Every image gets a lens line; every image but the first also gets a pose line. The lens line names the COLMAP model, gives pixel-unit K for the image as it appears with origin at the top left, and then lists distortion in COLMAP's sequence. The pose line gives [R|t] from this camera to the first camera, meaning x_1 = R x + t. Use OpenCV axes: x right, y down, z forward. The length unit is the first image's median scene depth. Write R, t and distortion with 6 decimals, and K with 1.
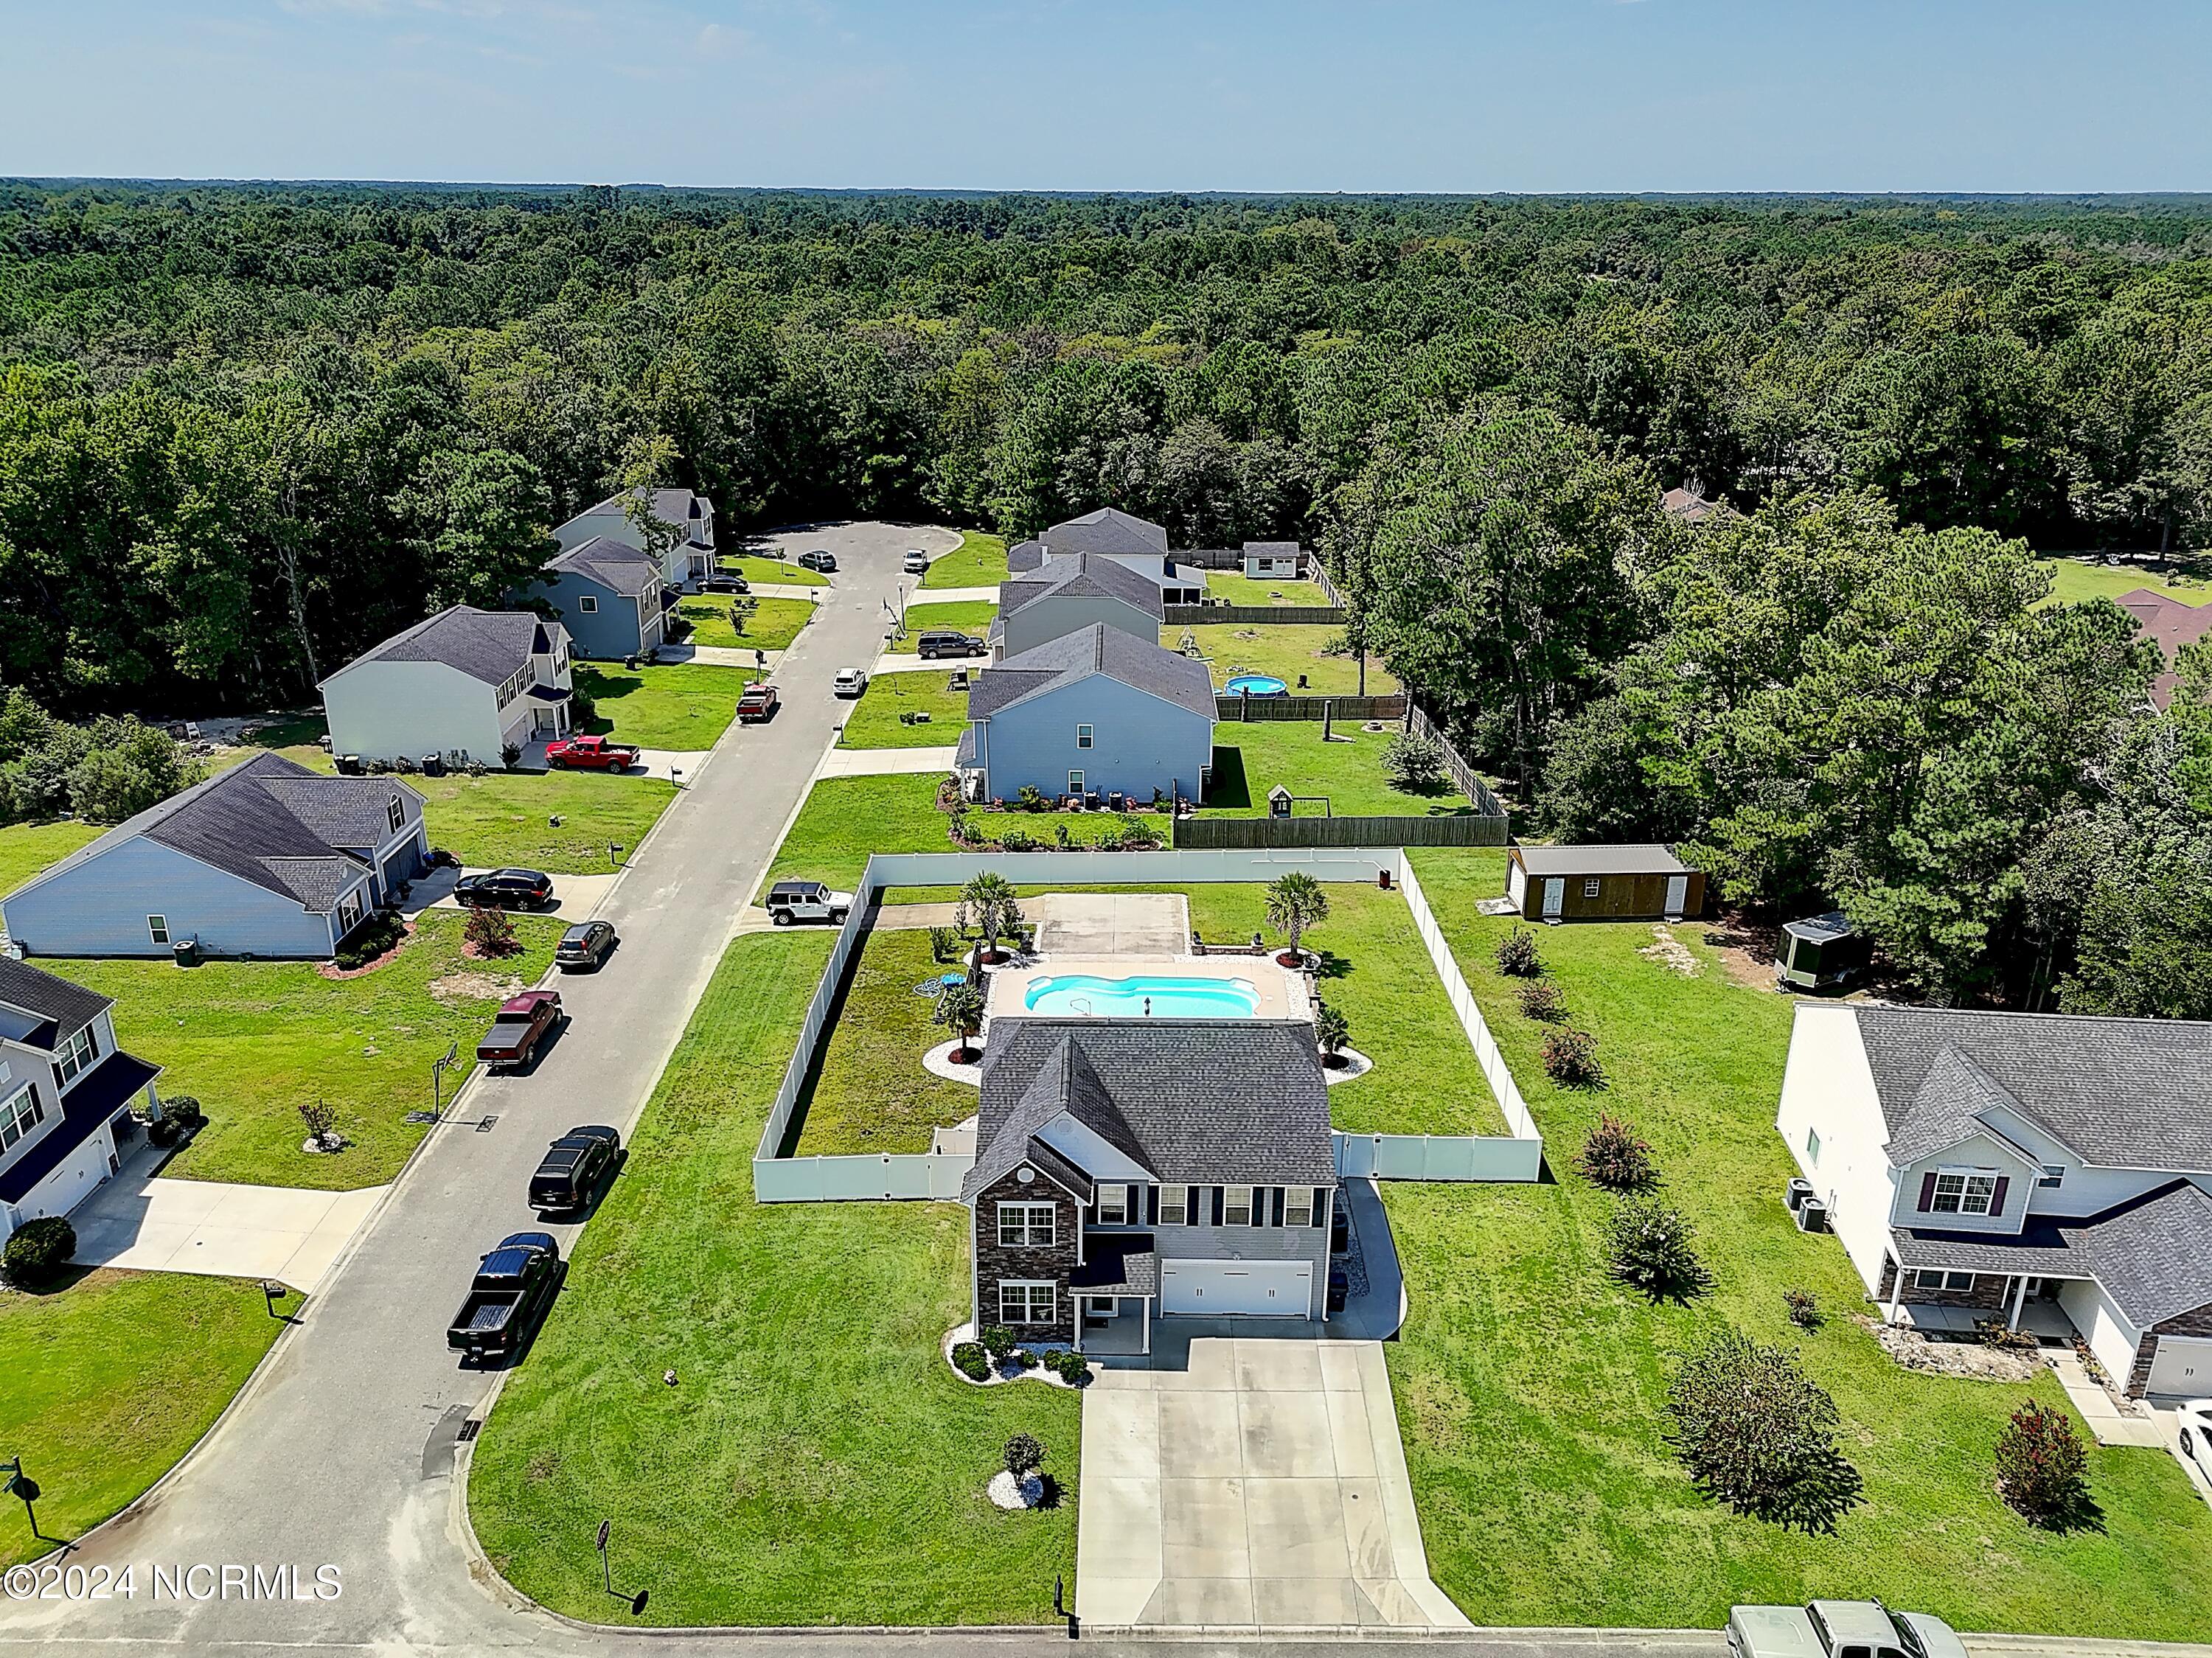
lens RADIAL K [[1612.9, 0, 1116.1], [0, 1612.9, 830.0], [0, 0, 1]] dist [0.131787, -0.233895]
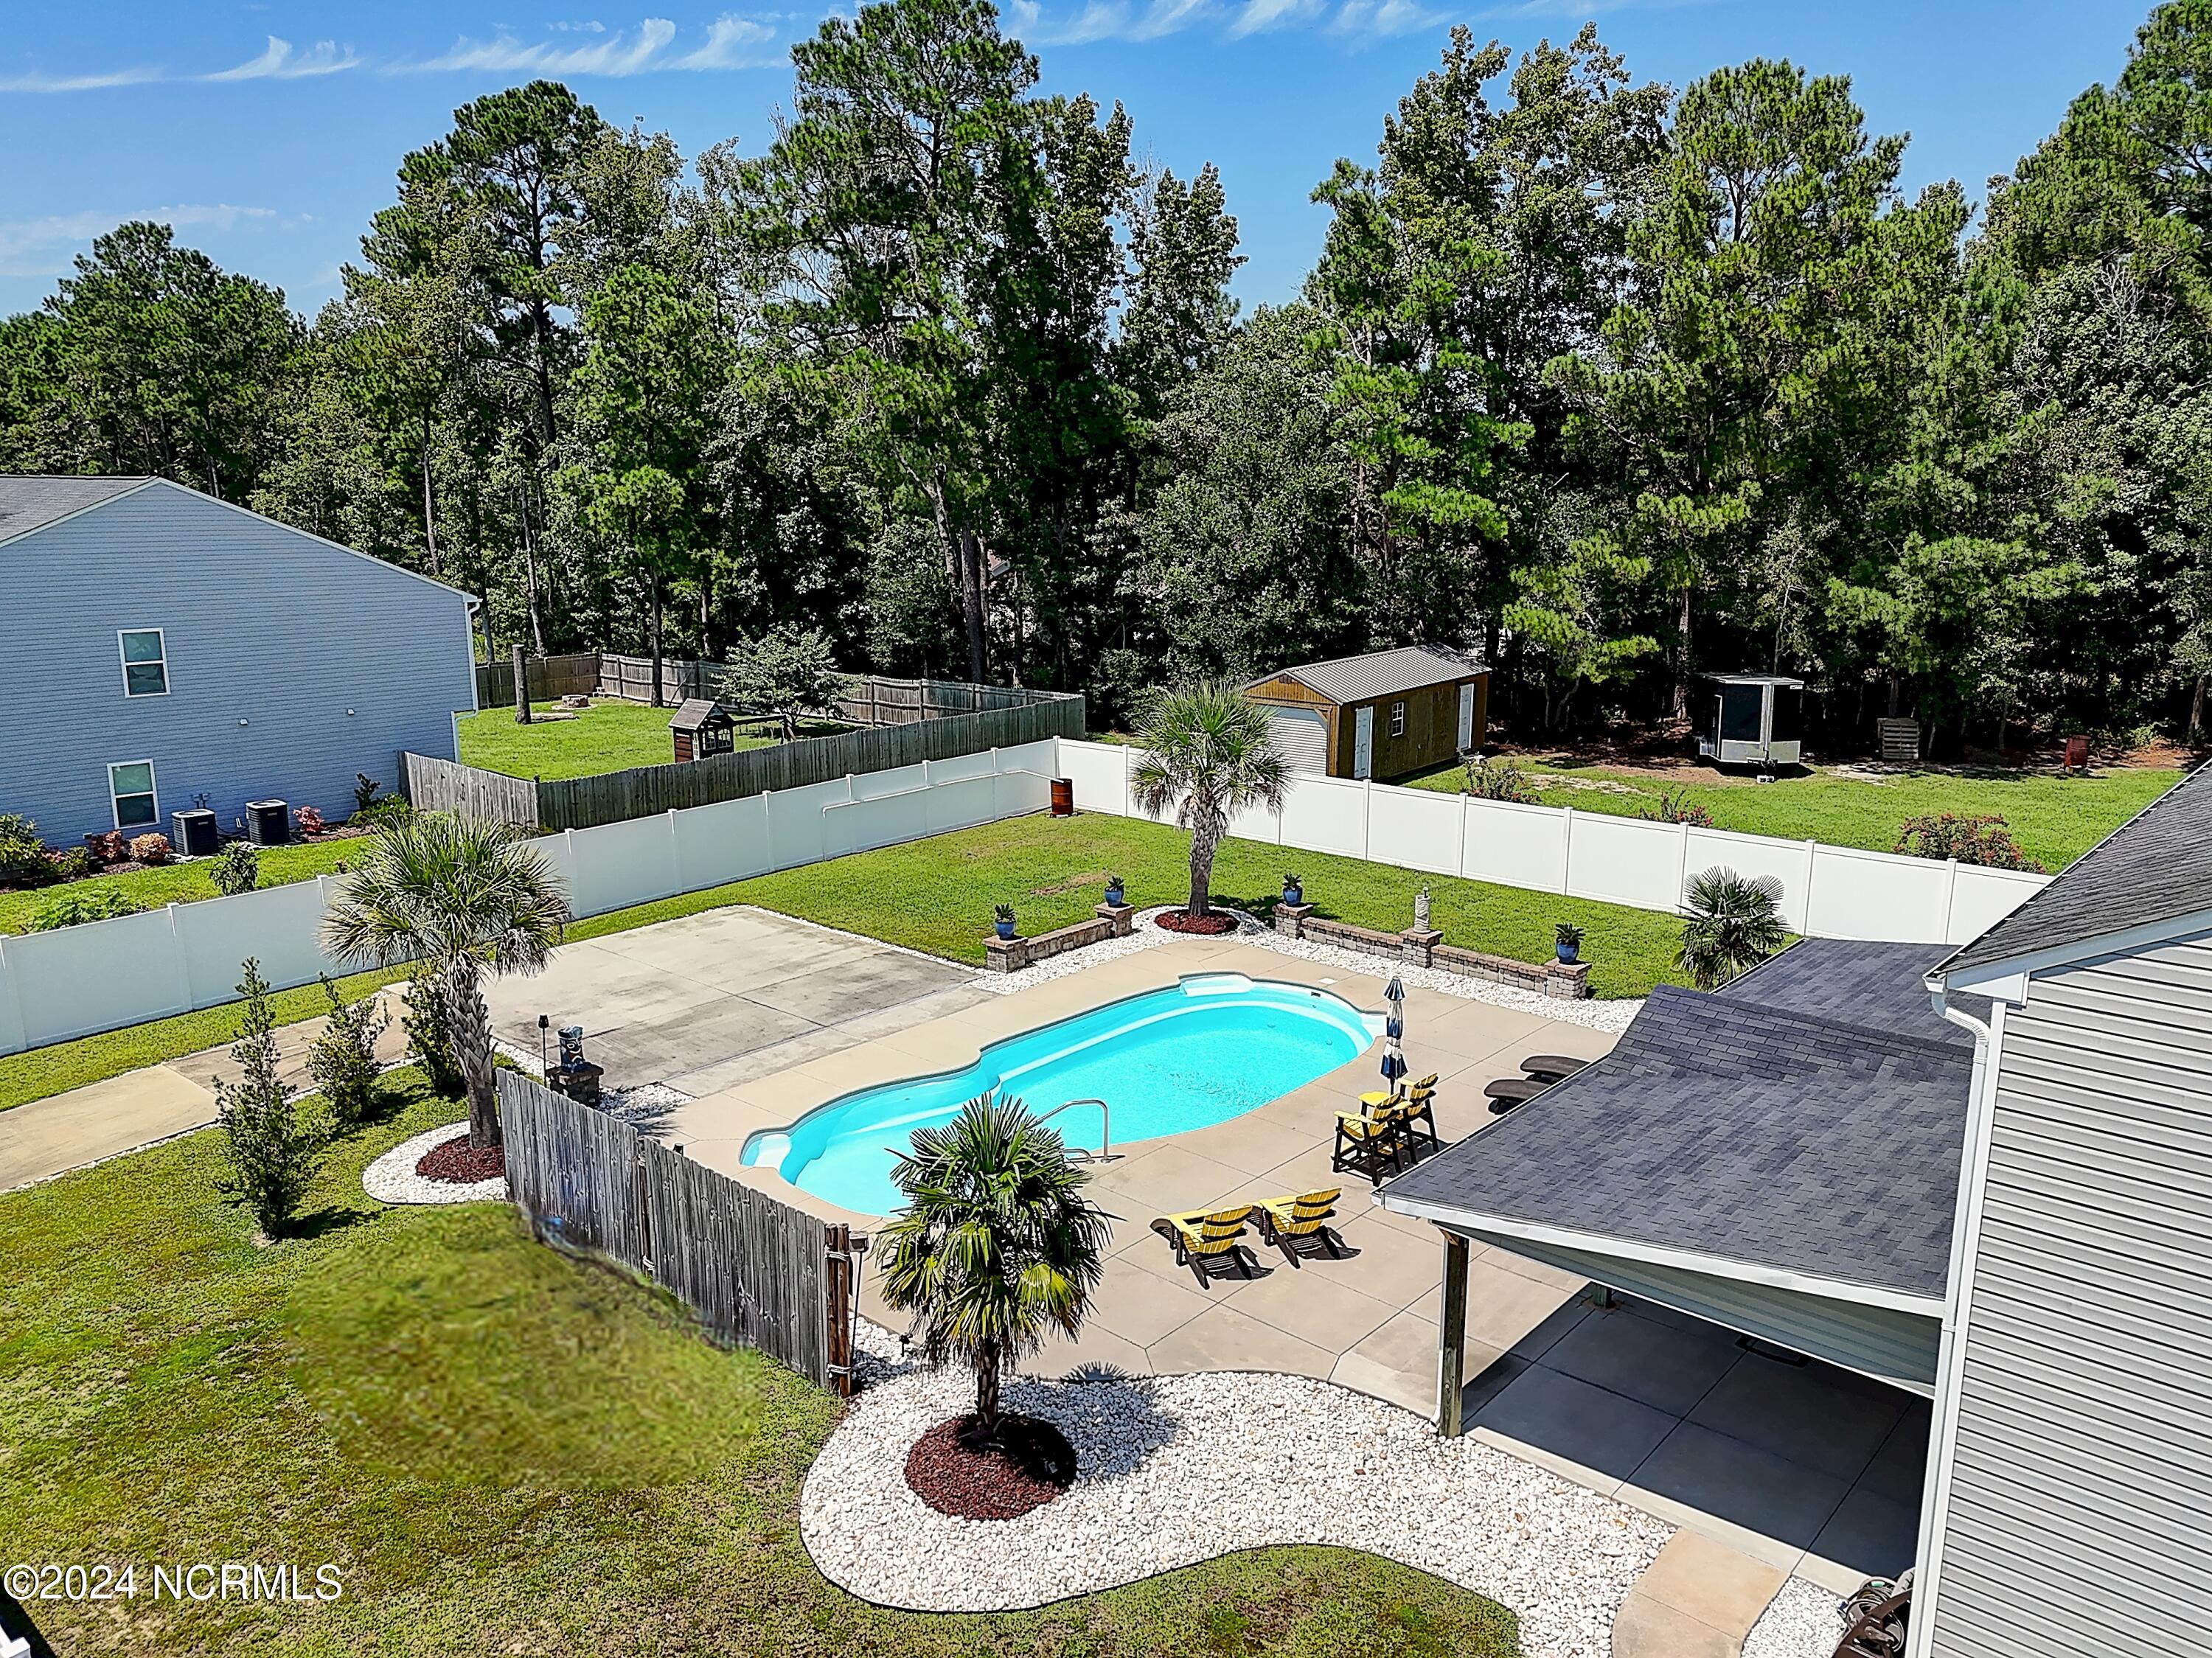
lens RADIAL K [[1624.3, 0, 1114.1], [0, 1624.3, 820.6], [0, 0, 1]] dist [0.115555, -0.137432]
pose [[0.654039, -0.161272, 0.739070, -0.210909], [0.277438, 0.960068, -0.036022, 0.068823], [-0.703748, 0.228606, 0.672665, 0.774776]]
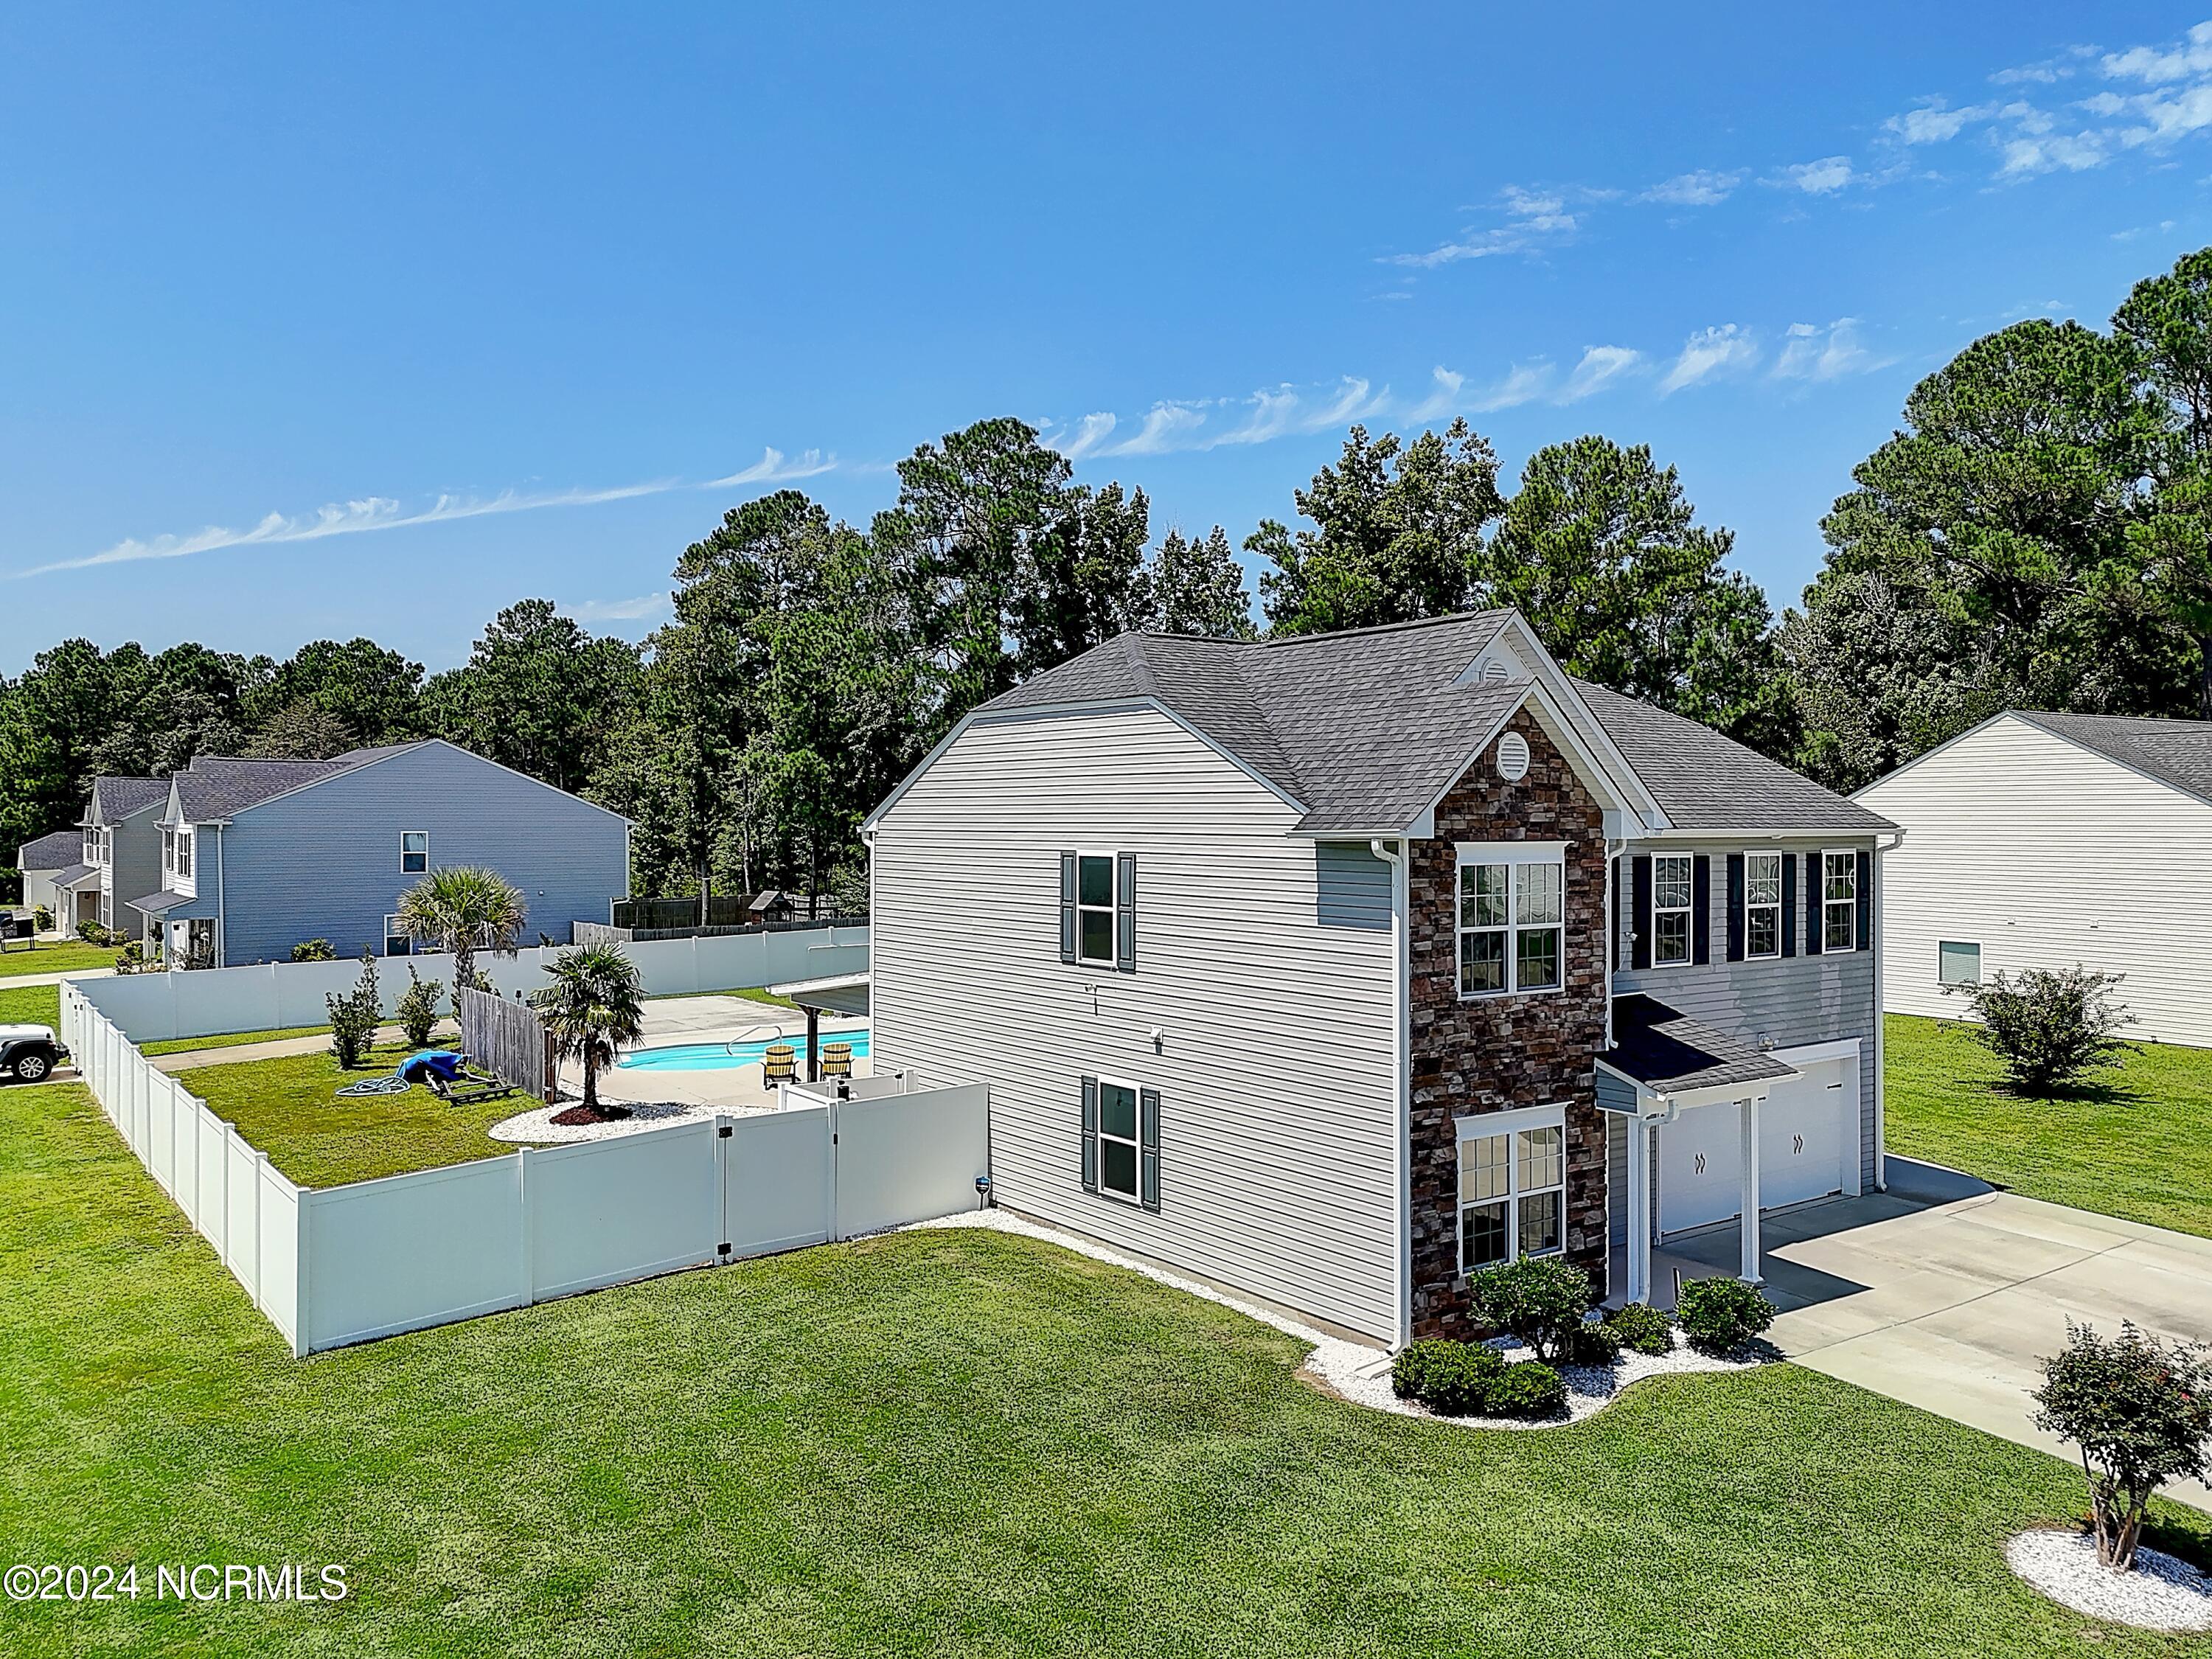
lens RADIAL K [[1620.6, 0, 1106.0], [0, 1620.6, 829.5], [0, 0, 1]] dist [0.075296, -0.071894]
pose [[0.802067, -0.011671, 0.597120, -0.226758], [0.222707, 0.933540, -0.280898, 0.206871], [-0.554157, 0.358282, 0.751361, 0.532794]]
